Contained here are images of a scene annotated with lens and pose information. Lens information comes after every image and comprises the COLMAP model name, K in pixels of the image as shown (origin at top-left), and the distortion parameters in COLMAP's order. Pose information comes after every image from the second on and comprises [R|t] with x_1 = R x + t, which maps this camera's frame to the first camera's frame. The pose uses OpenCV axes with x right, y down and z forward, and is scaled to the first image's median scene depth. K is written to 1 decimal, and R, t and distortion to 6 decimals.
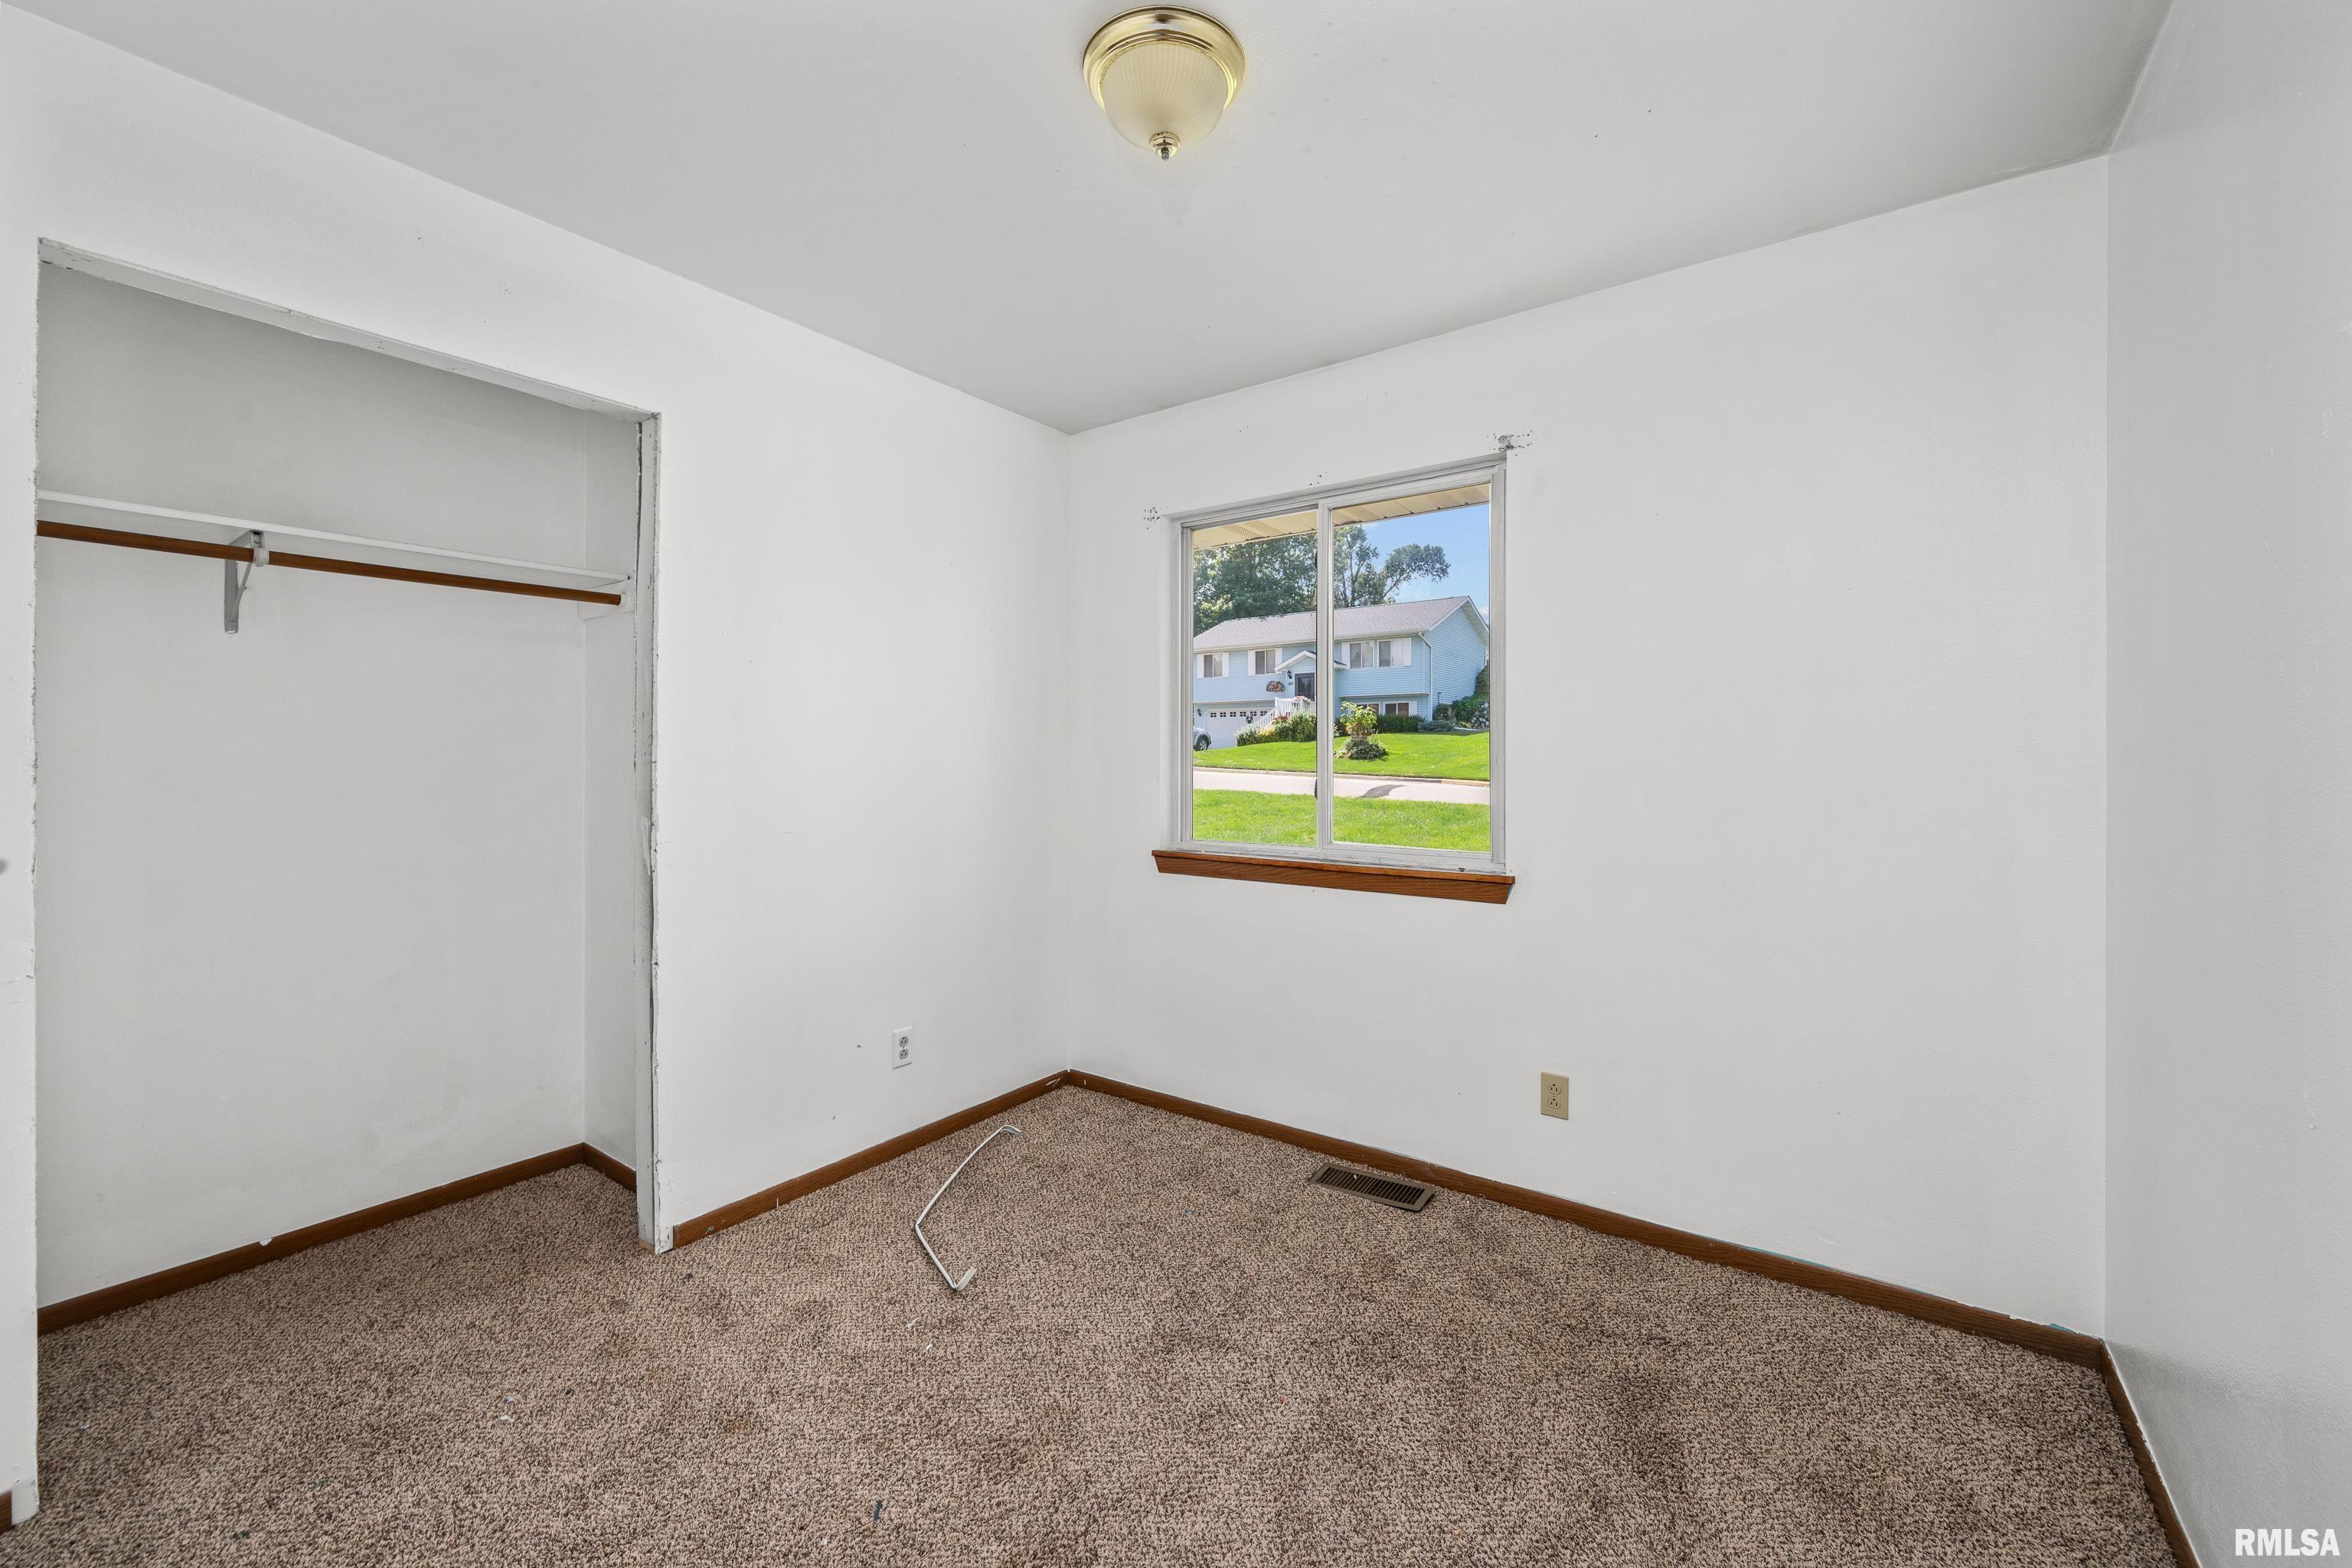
lens RADIAL K [[937.8, 0, 1176.0], [0, 937.8, 784.0], [0, 0, 1]] dist [-0.000490, -0.000056]
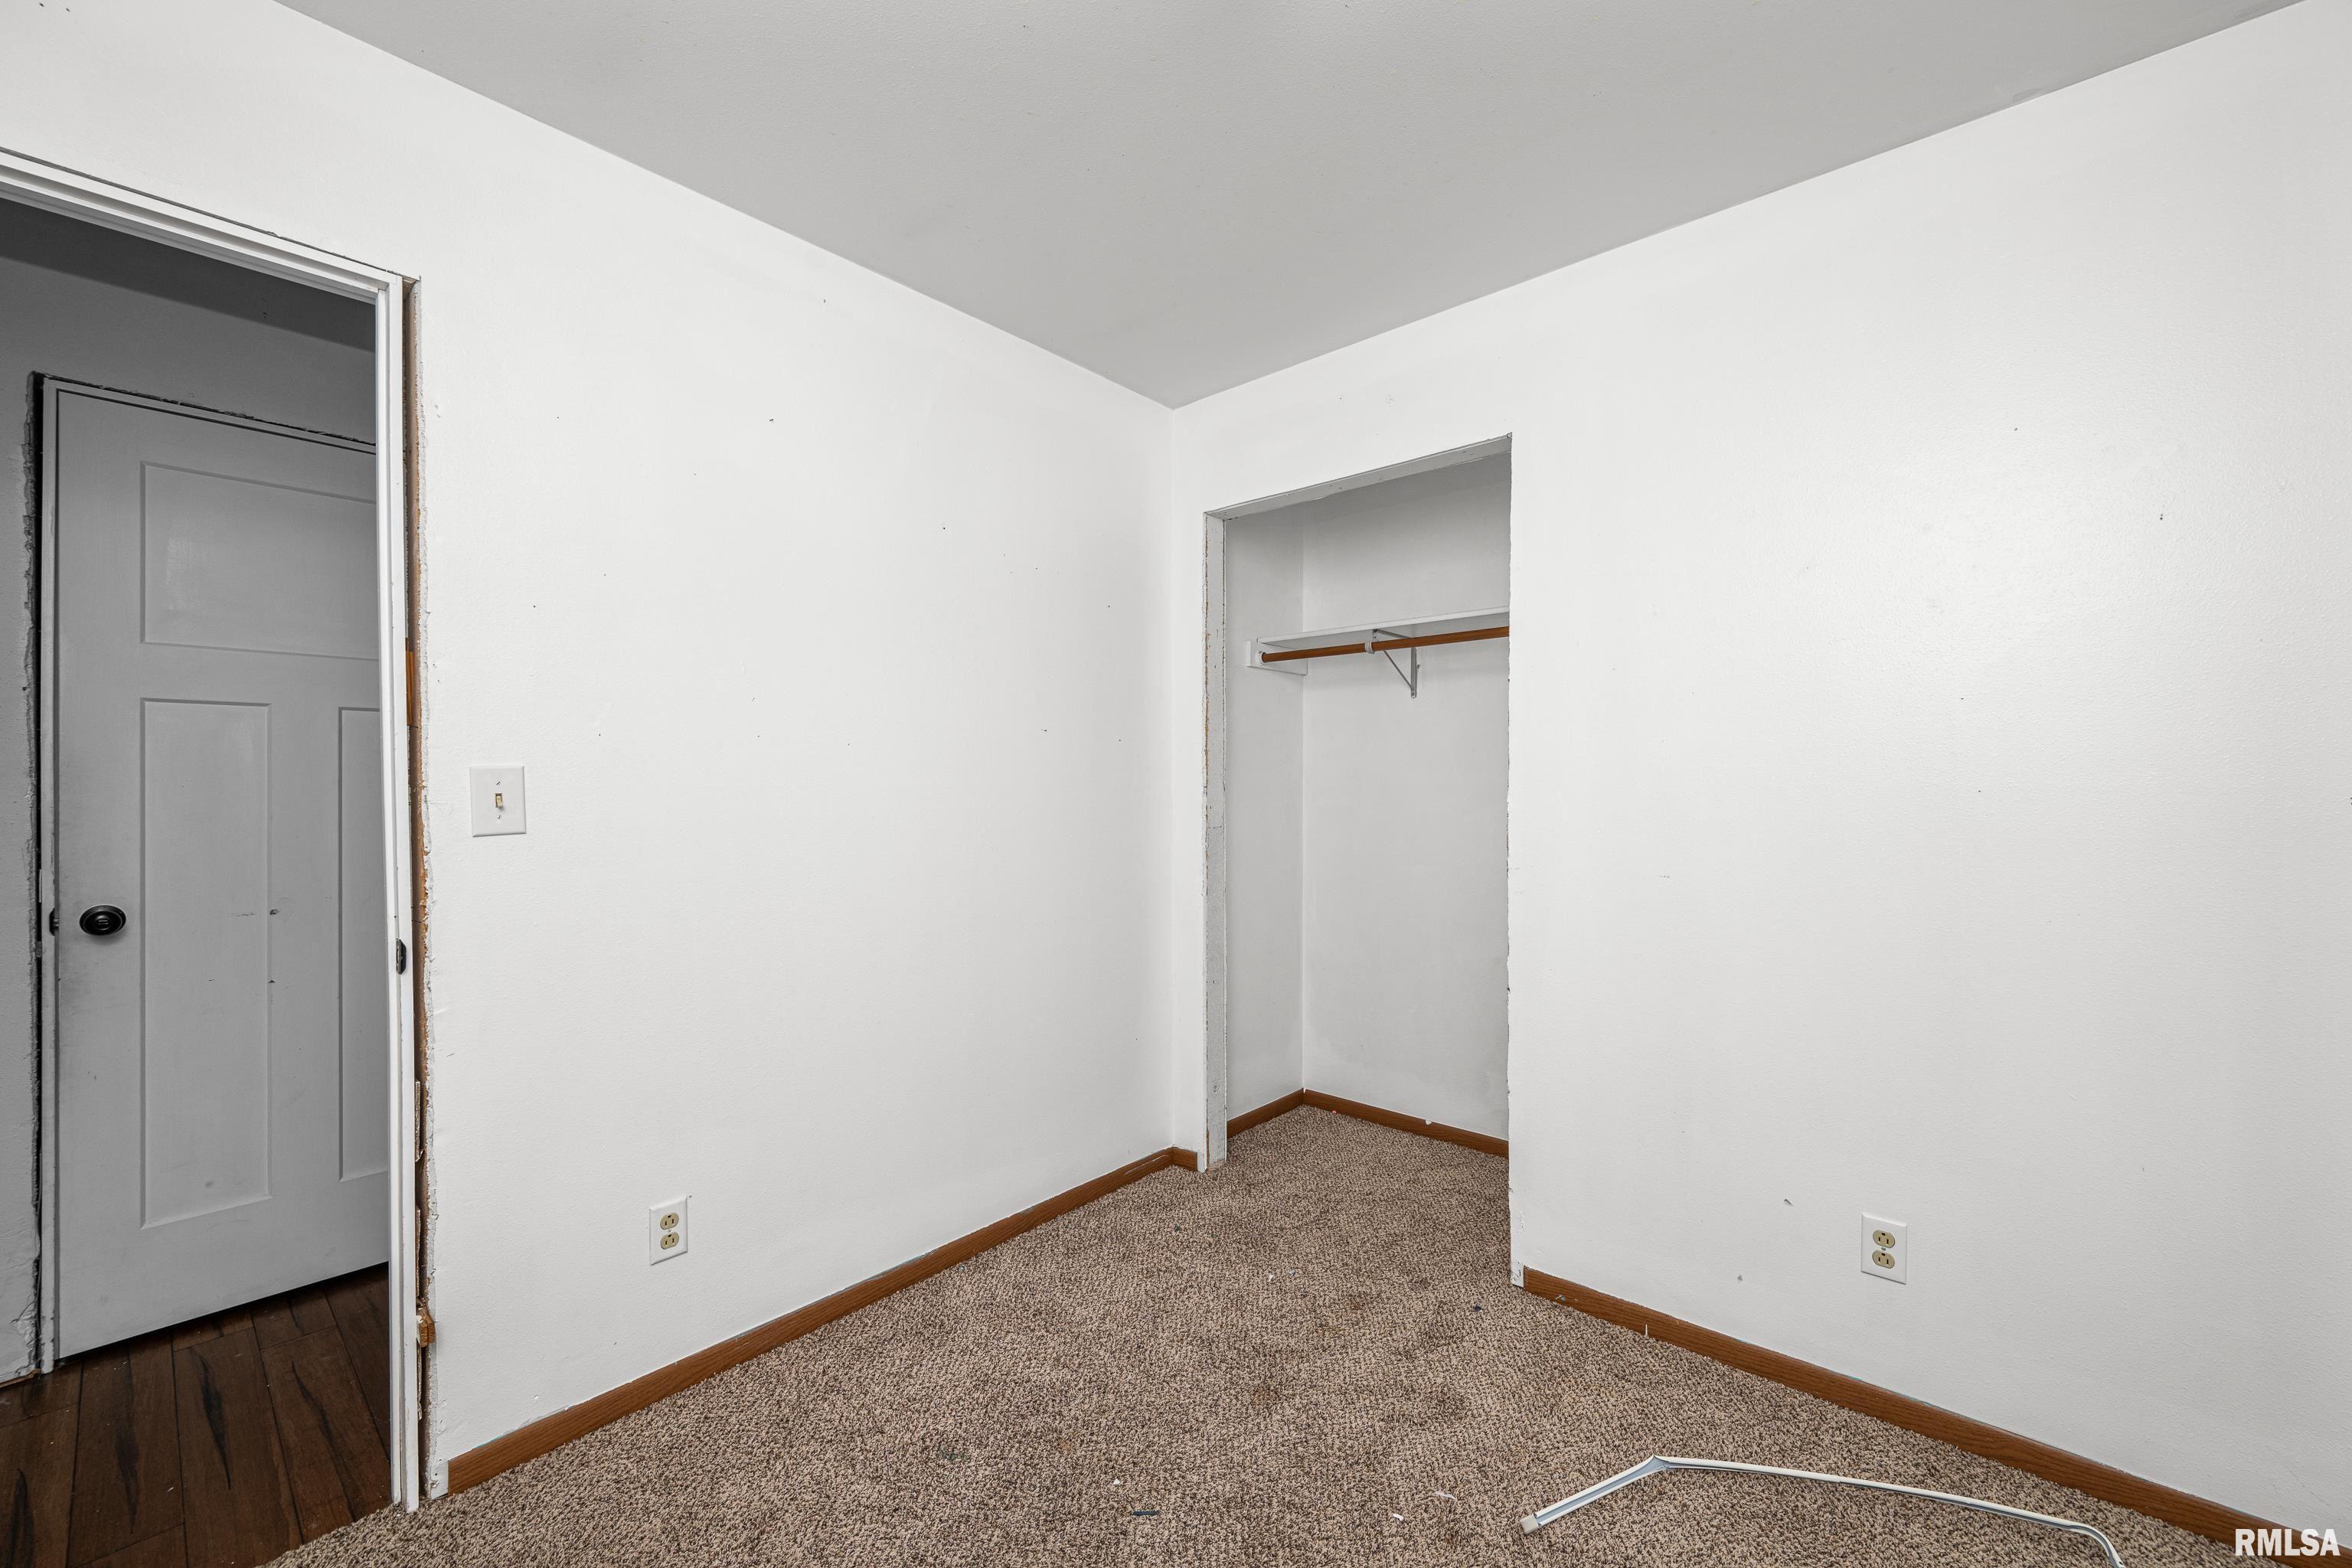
lens RADIAL K [[937.8, 0, 1176.0], [0, 937.8, 784.0], [0, 0, 1]] dist [-0.000490, -0.000056]
pose [[-0.100174, 0.005695, -0.994954, 0.485703], [-0.030116, 0.999508, 0.008753, -0.021908], [0.994514, 0.030841, -0.099954, 0.773758]]
